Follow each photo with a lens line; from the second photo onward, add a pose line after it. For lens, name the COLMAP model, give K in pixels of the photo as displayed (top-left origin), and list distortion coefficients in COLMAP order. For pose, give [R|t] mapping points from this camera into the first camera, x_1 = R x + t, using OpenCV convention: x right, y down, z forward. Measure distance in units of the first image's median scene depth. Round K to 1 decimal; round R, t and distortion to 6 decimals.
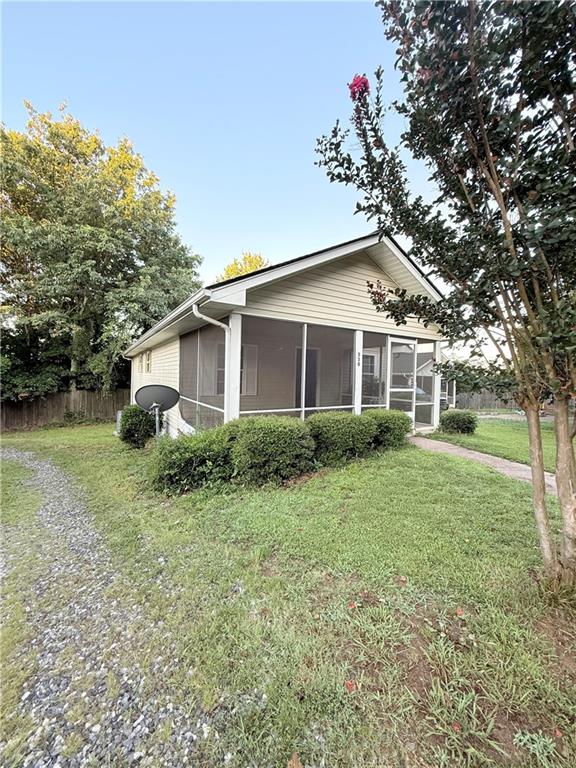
lens RADIAL K [[311.2, 0, 287.9], [0, 311.2, 381.1], [0, 0, 1]] dist [-0.000384, -0.000075]
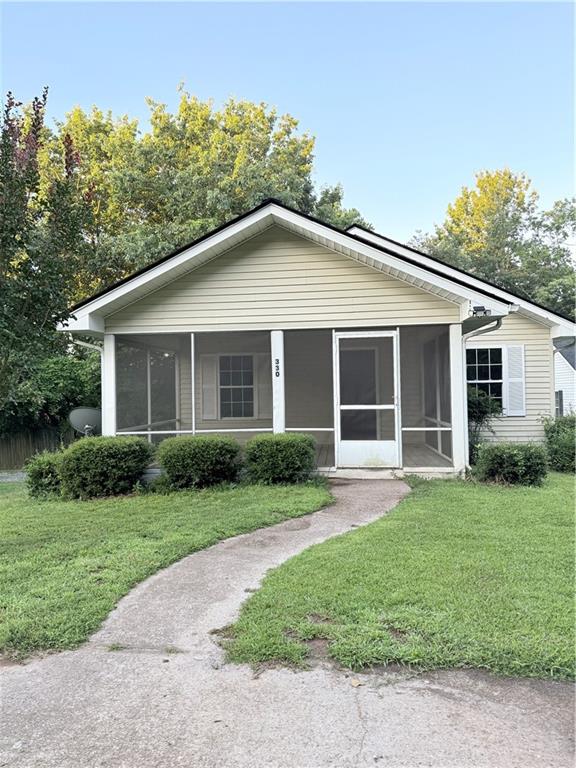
lens RADIAL K [[548.1, 0, 288.0], [0, 548.1, 384.0], [0, 0, 1]] dist [0.064062, -0.078246]
pose [[0.798250, -0.046922, -0.600495, 1.774599], [0.026892, 0.998743, -0.042292, 0.044675], [0.601725, 0.017611, 0.798509, -0.095488]]
